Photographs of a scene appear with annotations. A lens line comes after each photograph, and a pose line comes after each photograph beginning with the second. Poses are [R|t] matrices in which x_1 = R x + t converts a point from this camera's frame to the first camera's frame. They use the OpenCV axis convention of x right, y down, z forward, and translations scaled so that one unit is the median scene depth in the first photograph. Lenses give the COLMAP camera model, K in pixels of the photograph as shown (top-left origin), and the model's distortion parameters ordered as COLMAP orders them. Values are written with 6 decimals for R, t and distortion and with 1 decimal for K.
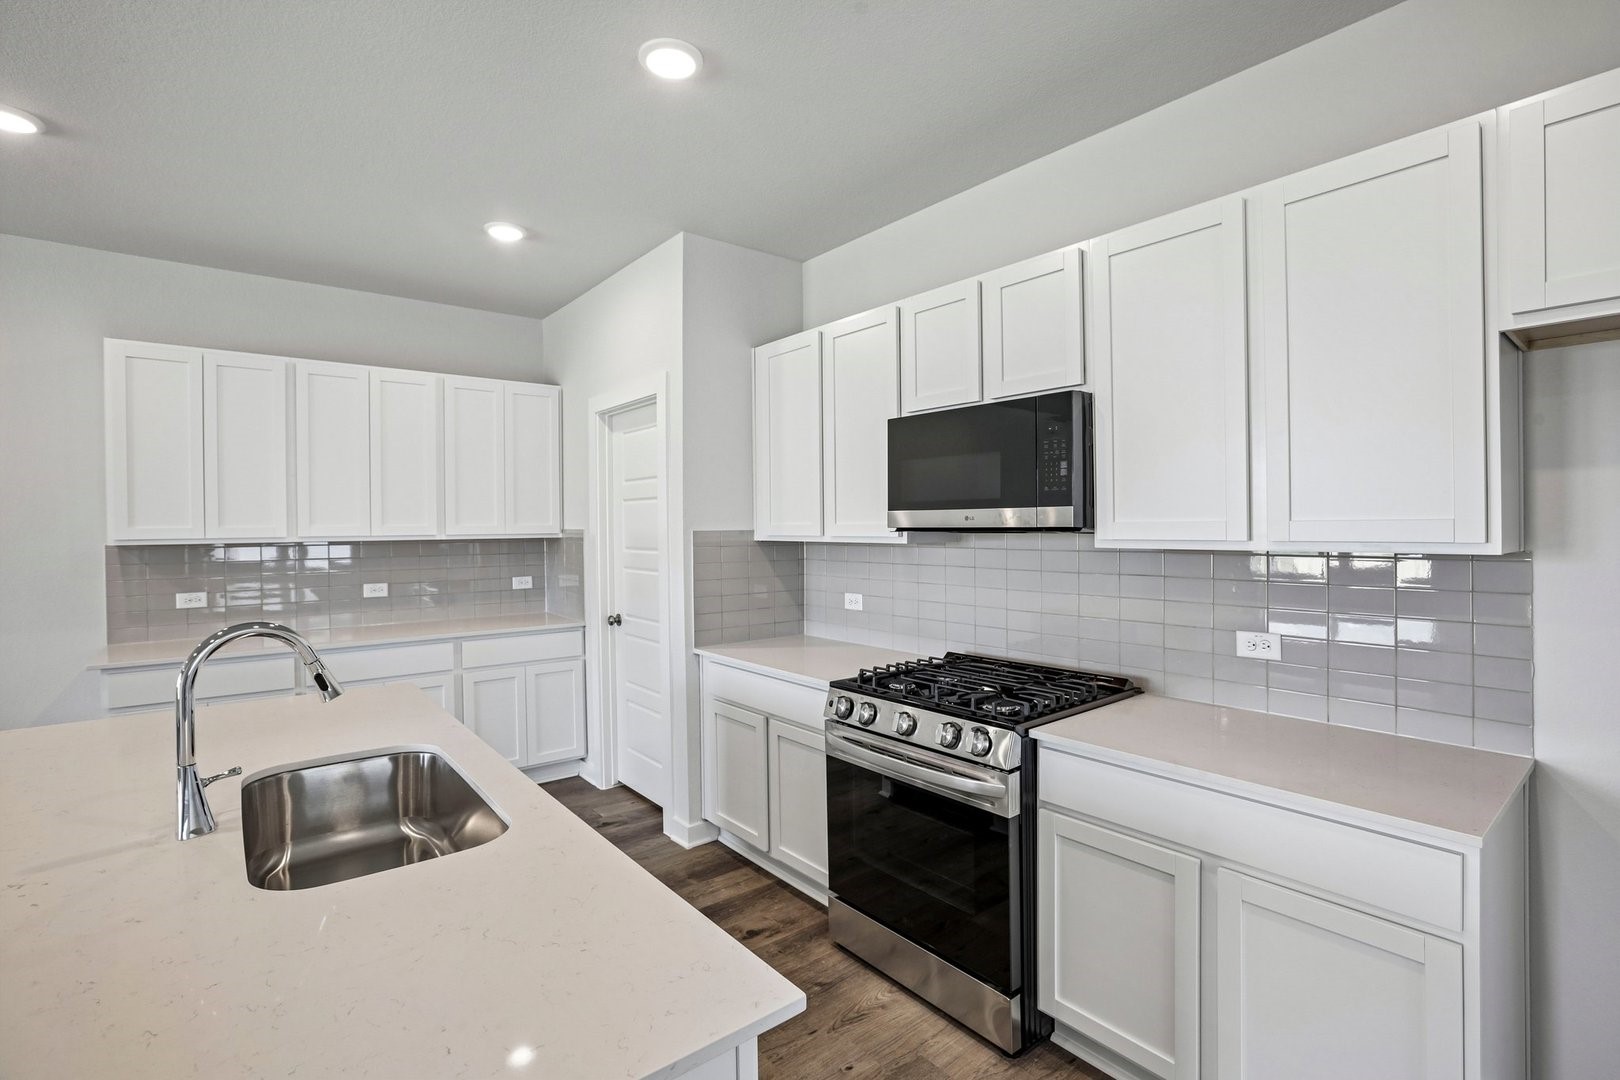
lens RADIAL K [[773.3, 0, 819.6], [0, 773.3, 531.5], [0, 0, 1]] dist [-0.000367, 0.000257]
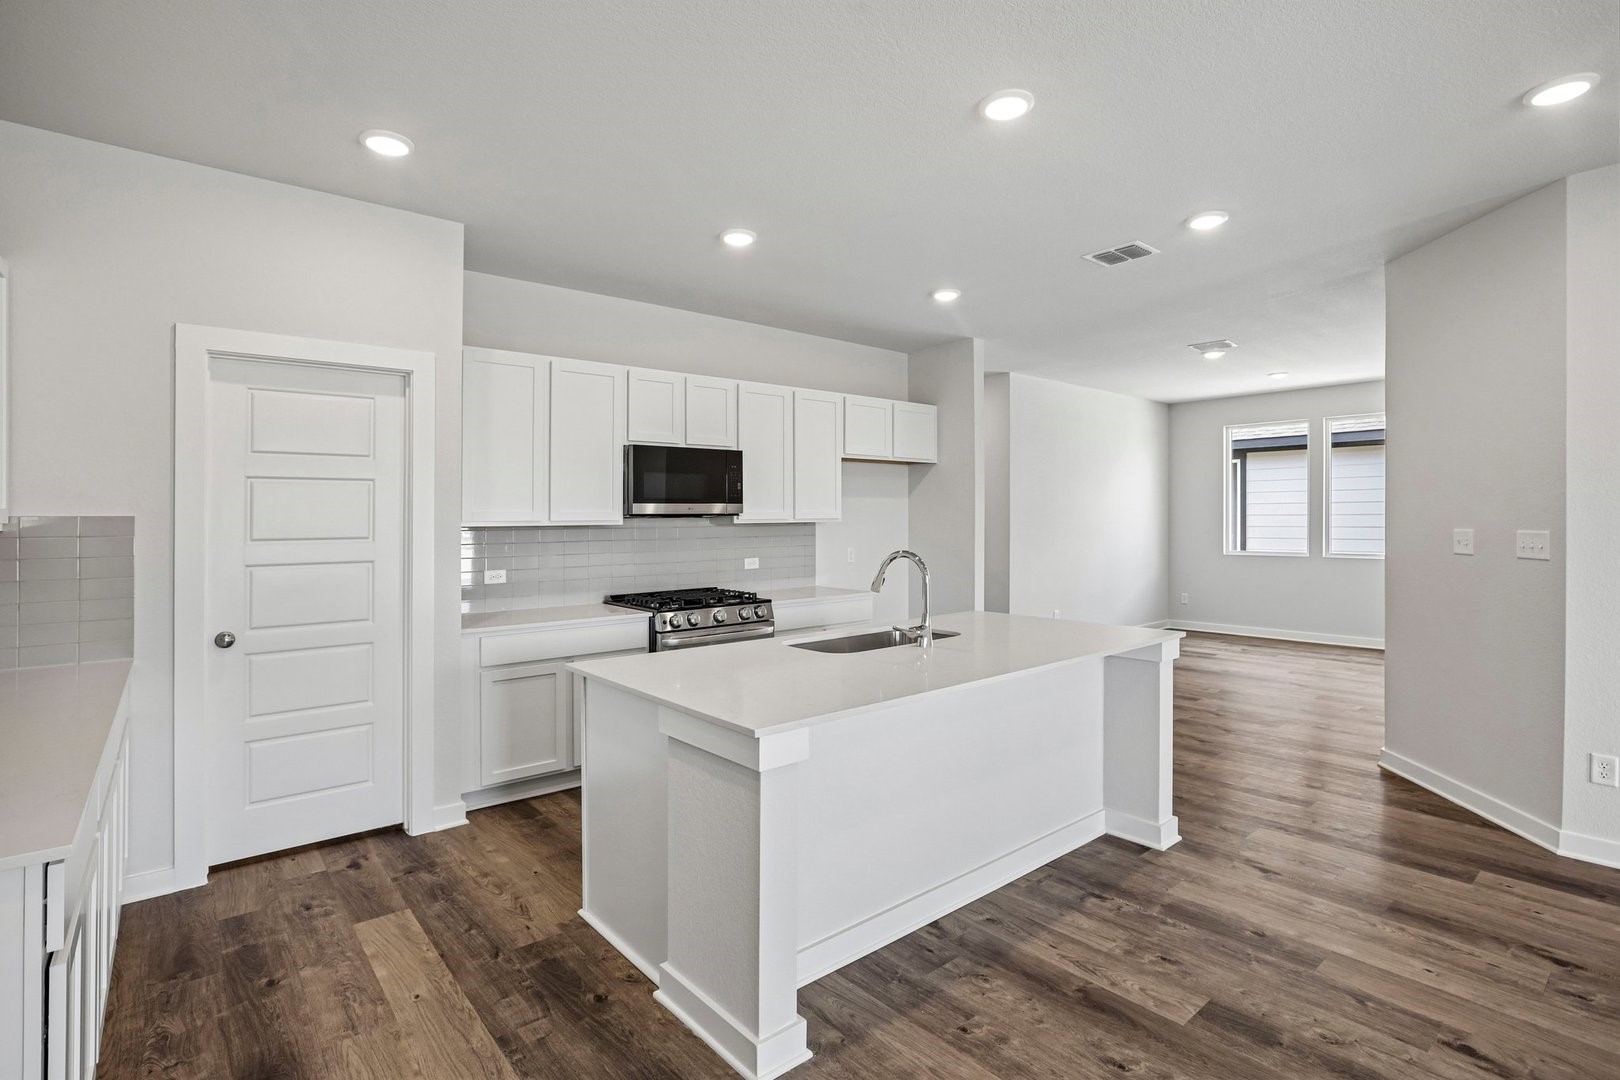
lens RADIAL K [[773.3, 0, 819.6], [0, 773.3, 531.5], [0, 0, 1]] dist [-0.000367, 0.000257]
pose [[-0.036295, -0.006920, 0.999317, -1.511324], [0.016750, 0.999831, 0.007532, 0.025687], [-0.999201, 0.017012, -0.036173, 0.697089]]
